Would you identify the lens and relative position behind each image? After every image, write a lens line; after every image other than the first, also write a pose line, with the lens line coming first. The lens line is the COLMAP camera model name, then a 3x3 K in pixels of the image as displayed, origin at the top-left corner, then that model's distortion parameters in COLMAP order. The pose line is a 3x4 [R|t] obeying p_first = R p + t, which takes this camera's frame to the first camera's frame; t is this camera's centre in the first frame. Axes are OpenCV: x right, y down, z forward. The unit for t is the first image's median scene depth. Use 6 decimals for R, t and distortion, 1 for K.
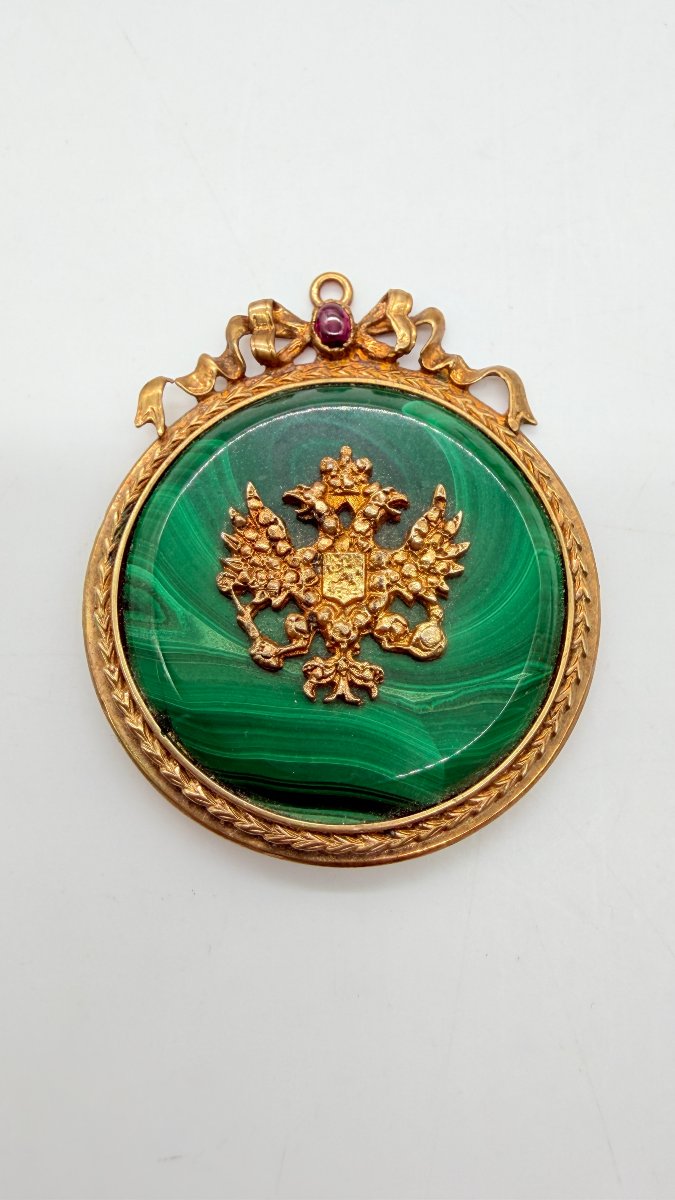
lens RADIAL K [[852.0, 0, 340.5], [0, 852.0, 509.8], [0, 0, 1]] dist [-0.000740, 0.000212]
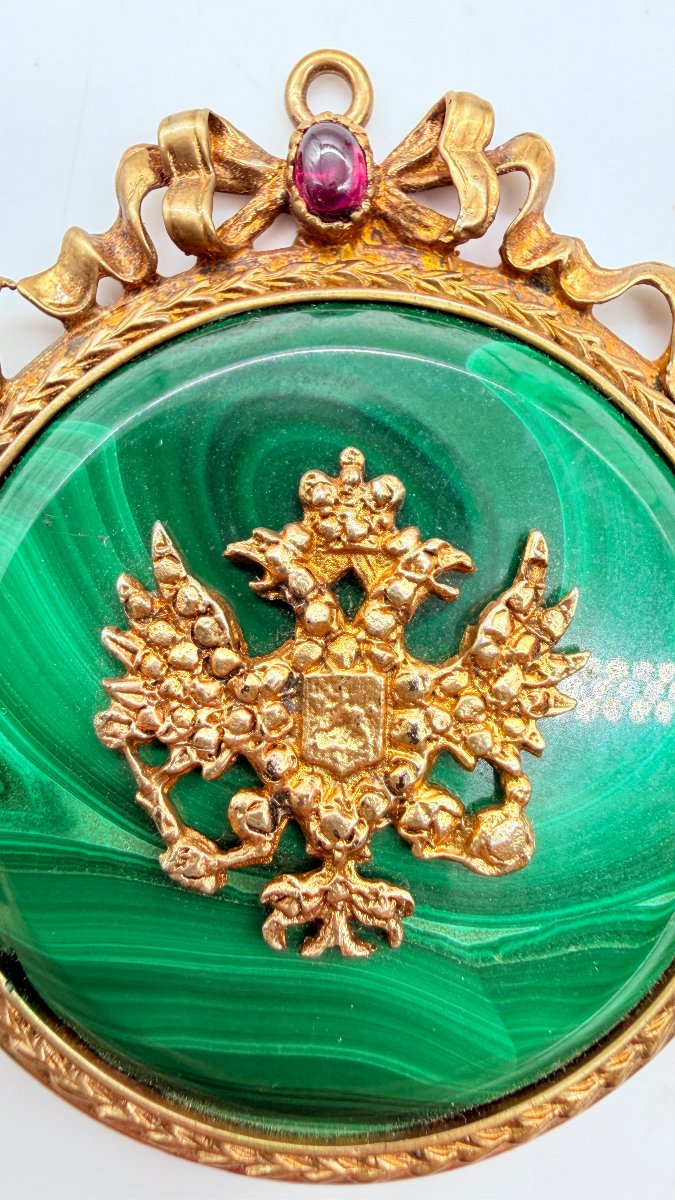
lens RADIAL K [[864.0, 0, 332.8], [0, 864.0, 555.4], [0, 0, 1]] dist [0.005033, -0.000733]
pose [[0.999829, 0.018479, 0.001089, -0.004665], [-0.018070, 0.961560, 0.273999, -0.158494], [0.004016, -0.273972, 0.961729, 0.519125]]
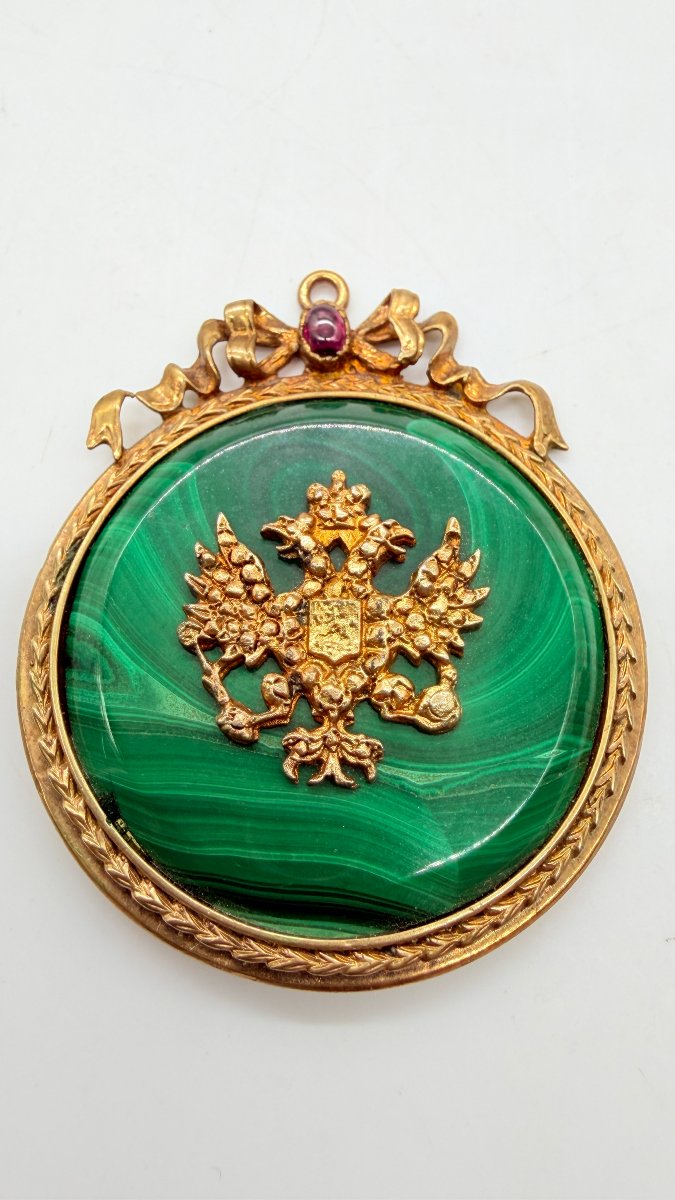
lens RADIAL K [[864.0, 0, 332.8], [0, 864.0, 555.4], [0, 0, 1]] dist [0.005033, -0.000733]
pose [[0.999960, 0.006869, -0.005742, 0.006241], [-0.006974, 0.999803, -0.018567, 0.023780], [0.005613, 0.018606, 0.999811, 0.173150]]
